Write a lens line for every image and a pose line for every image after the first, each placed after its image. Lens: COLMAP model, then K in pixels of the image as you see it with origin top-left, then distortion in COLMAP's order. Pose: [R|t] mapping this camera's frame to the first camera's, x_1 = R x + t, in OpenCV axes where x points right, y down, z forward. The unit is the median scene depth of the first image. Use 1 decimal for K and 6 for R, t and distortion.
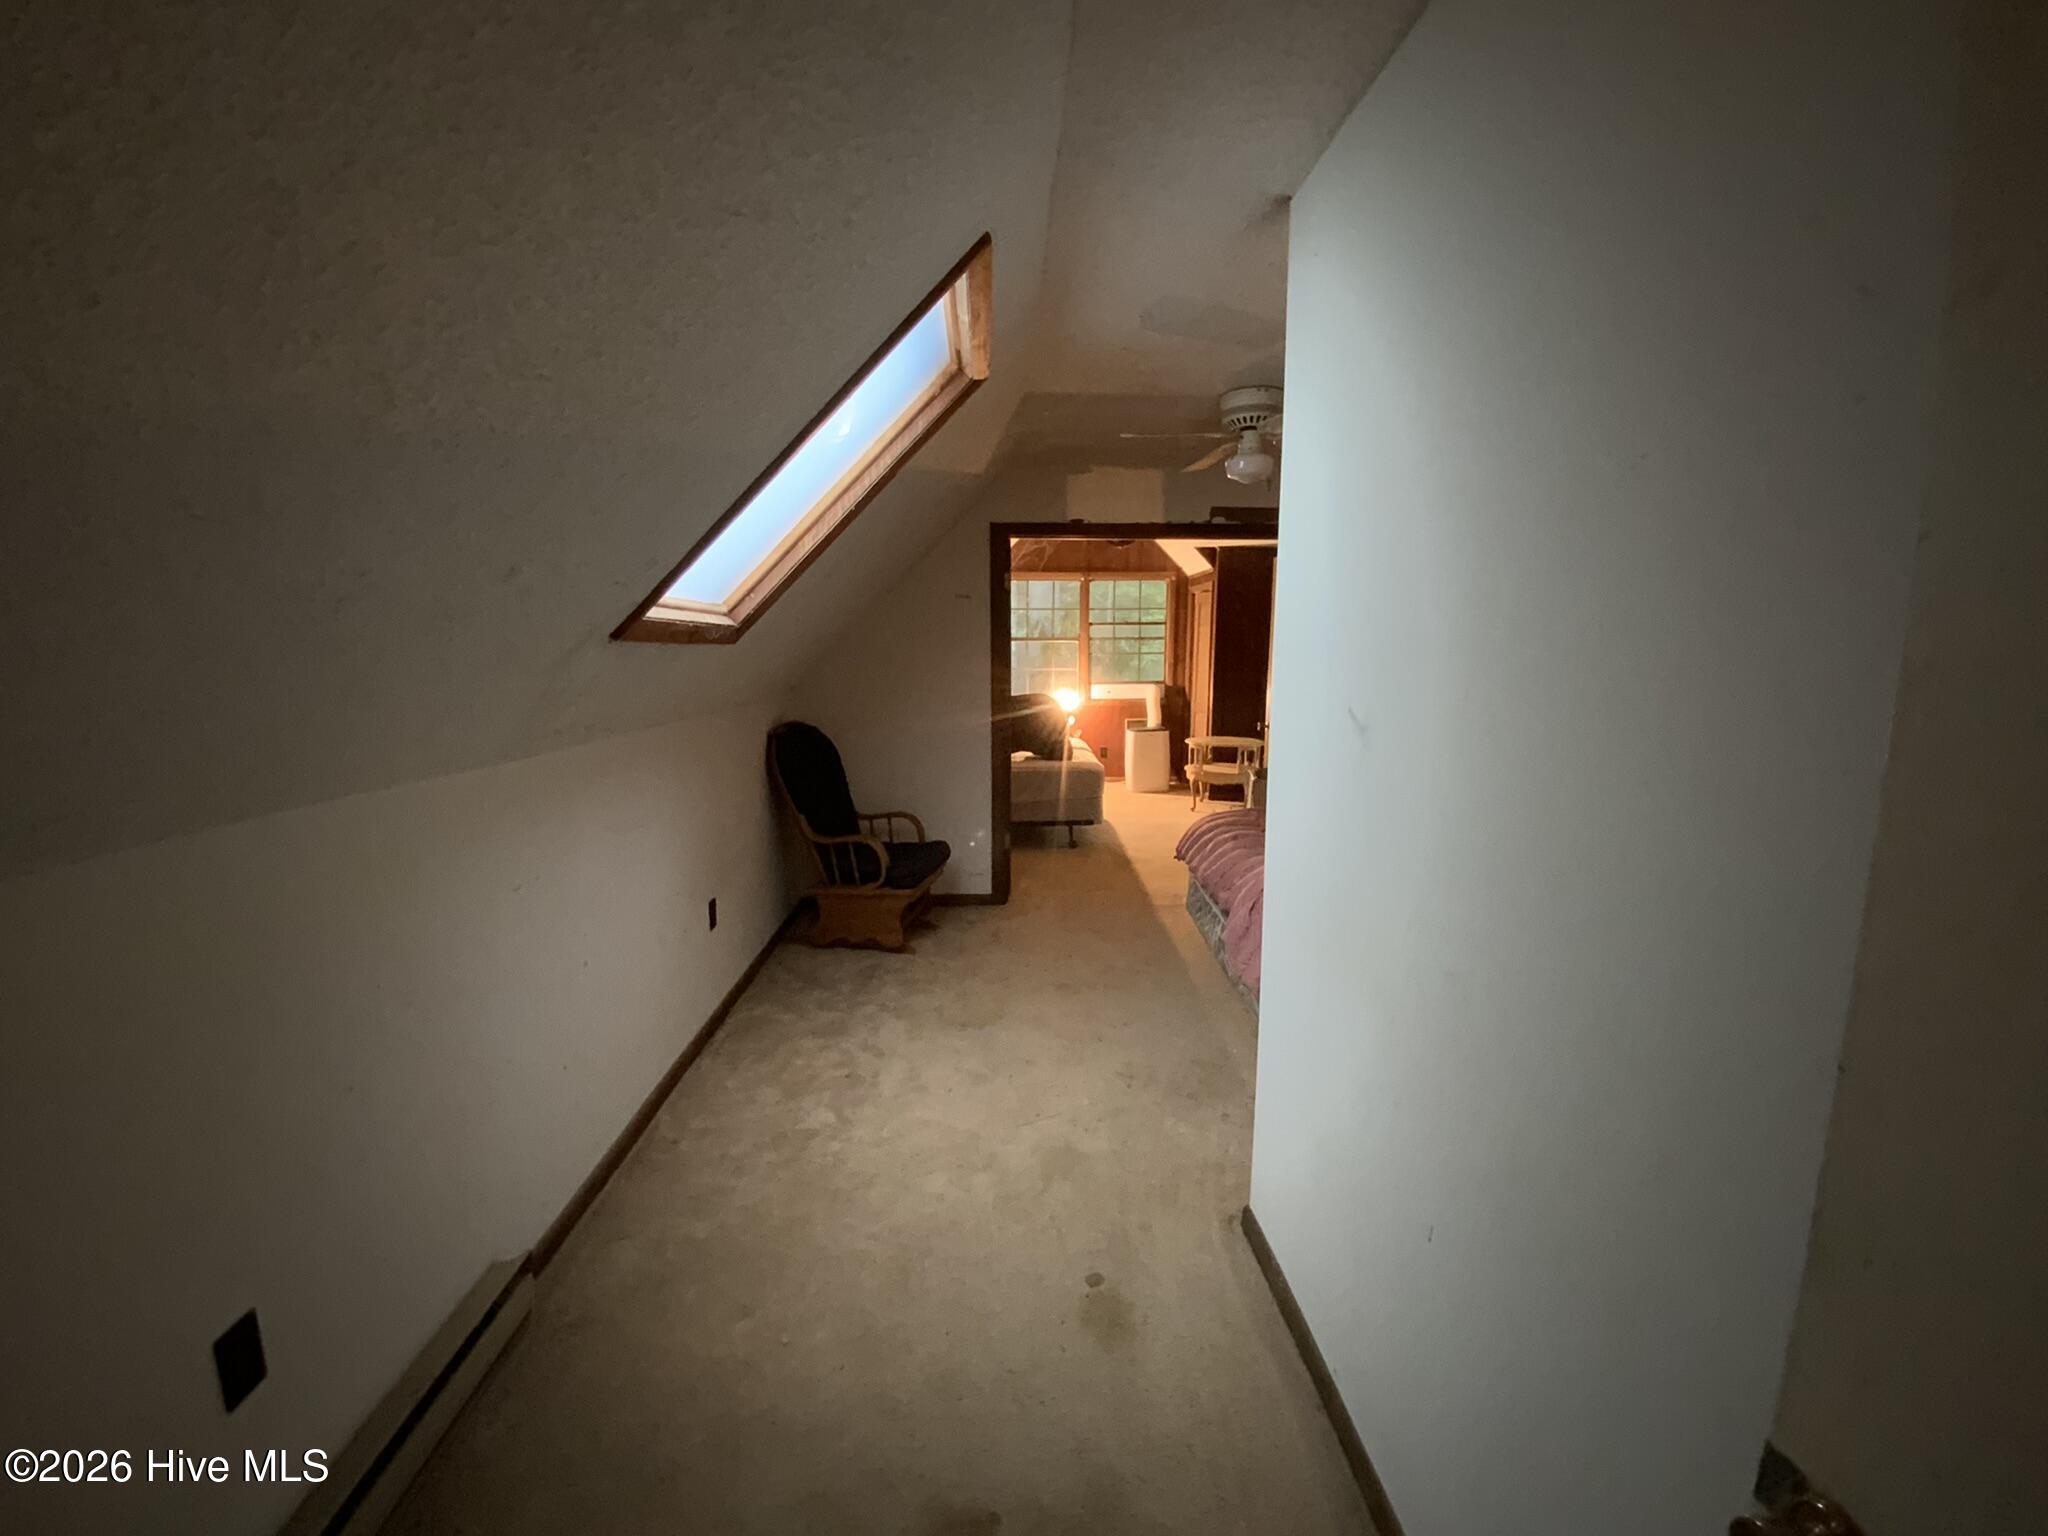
lens RADIAL K [[786.8, 0, 1024.0], [0, 786.8, 768.0], [0, 0, 1]] dist [0.001139, 0.000040]
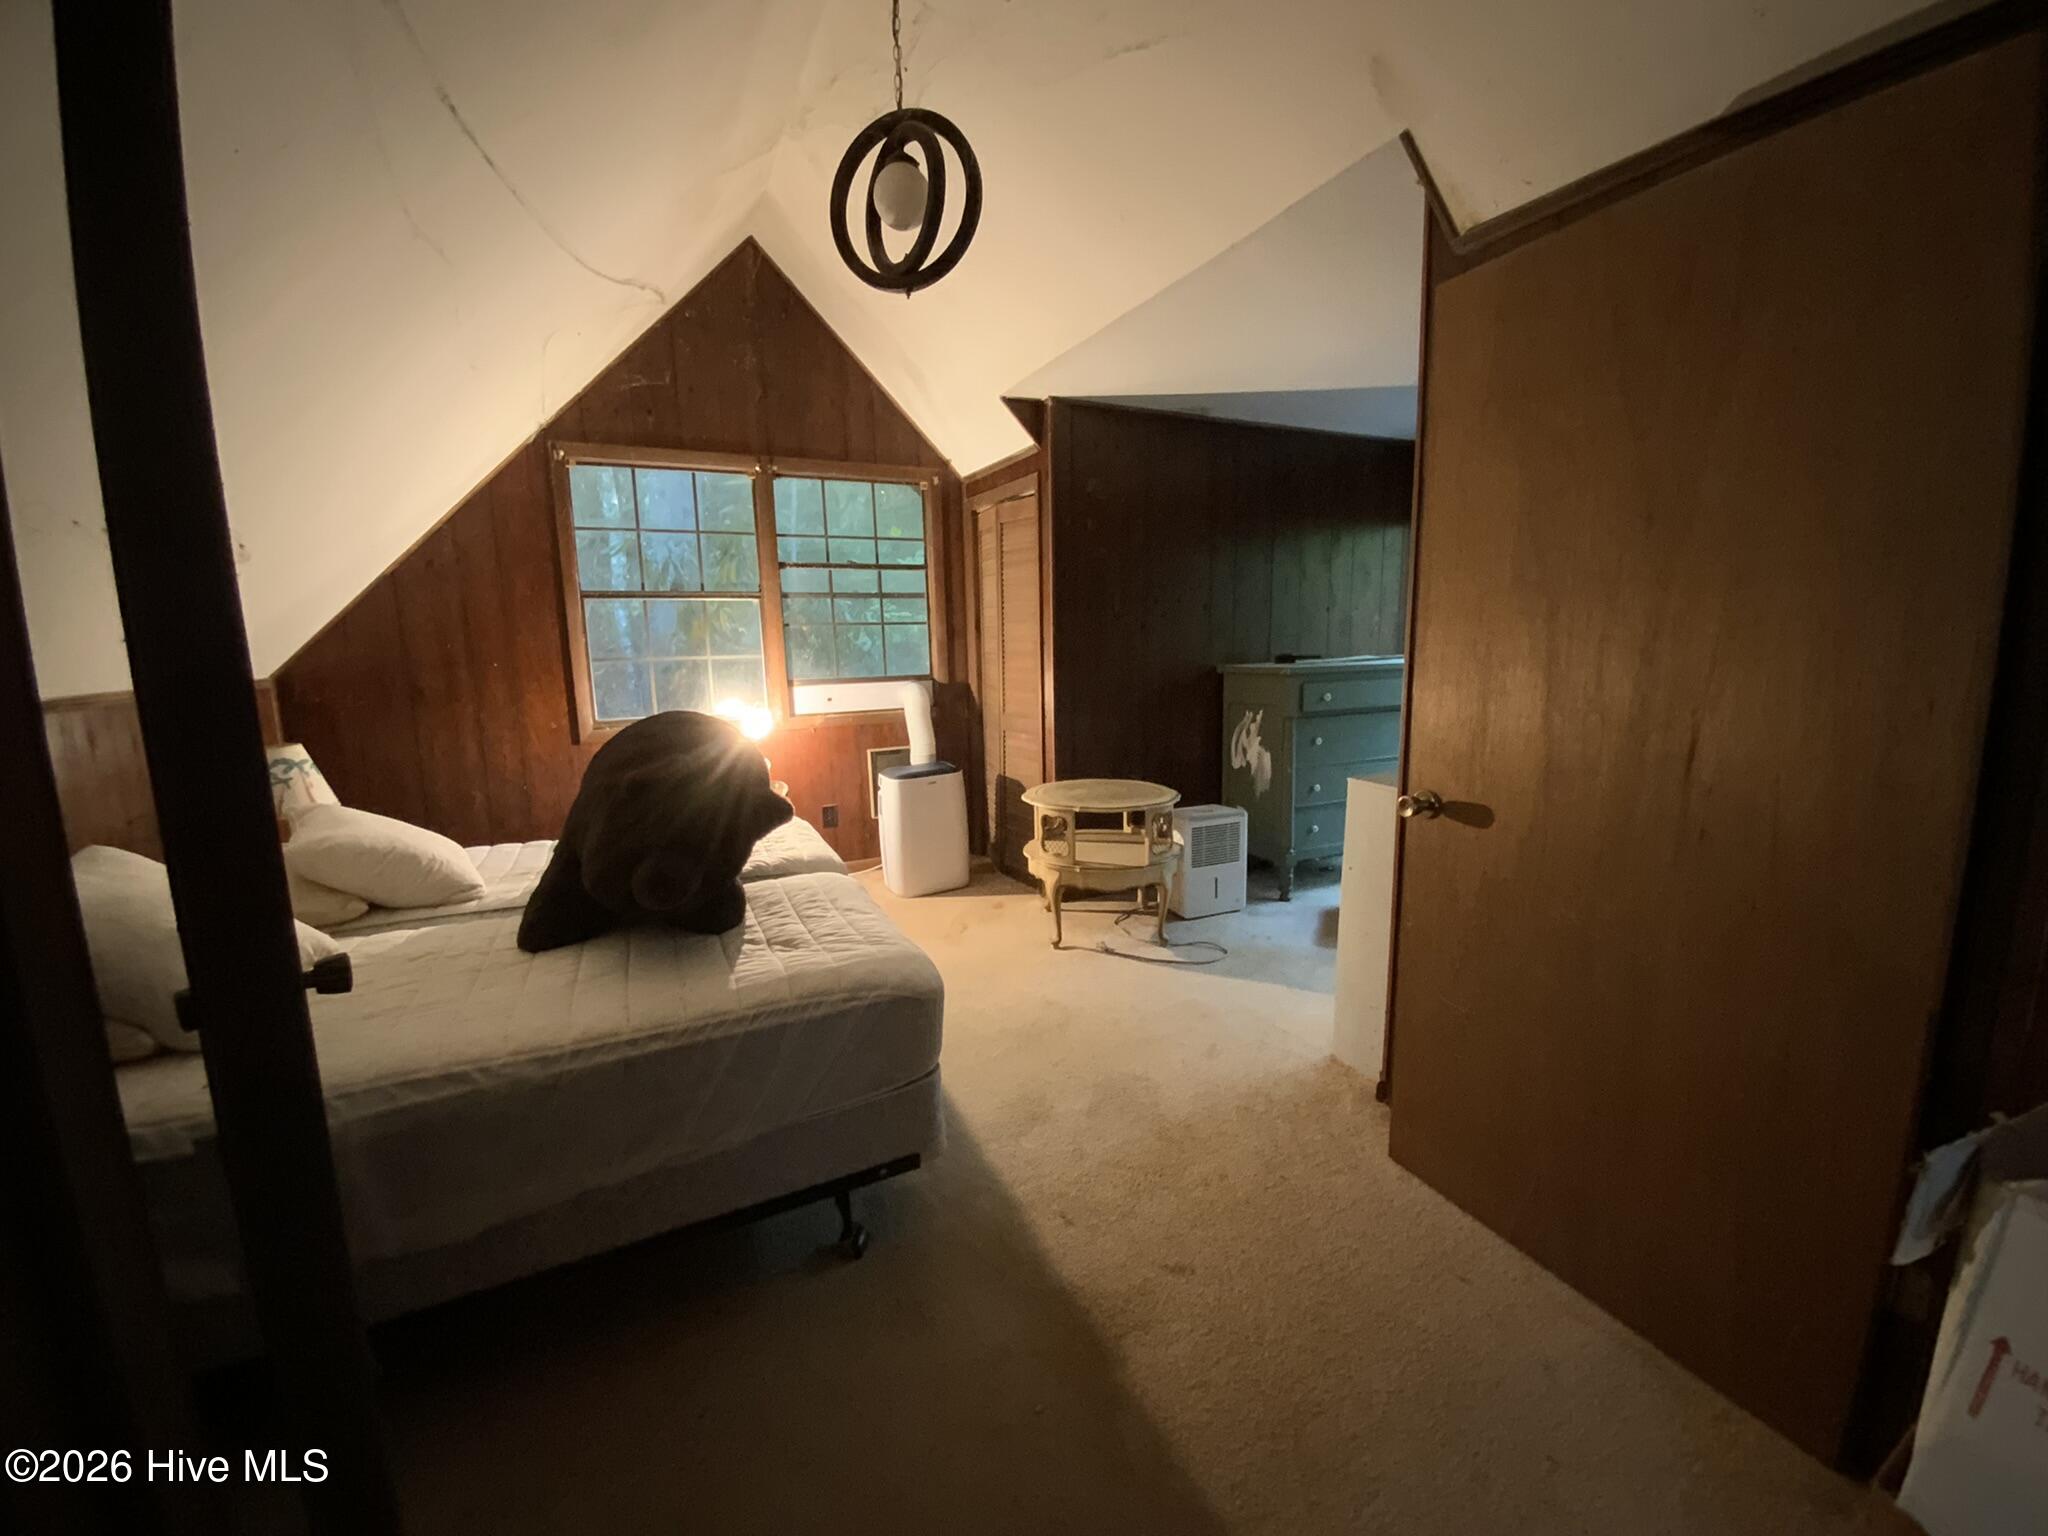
lens RADIAL K [[786.8, 0, 1024.0], [0, 786.8, 768.0], [0, 0, 1]] dist [0.001139, 0.000040]
pose [[0.909474, -0.081206, 0.407754, 0.010740], [0.078208, 0.996647, 0.024047, -0.055150], [-0.408340, 0.010020, 0.912775, 0.487268]]
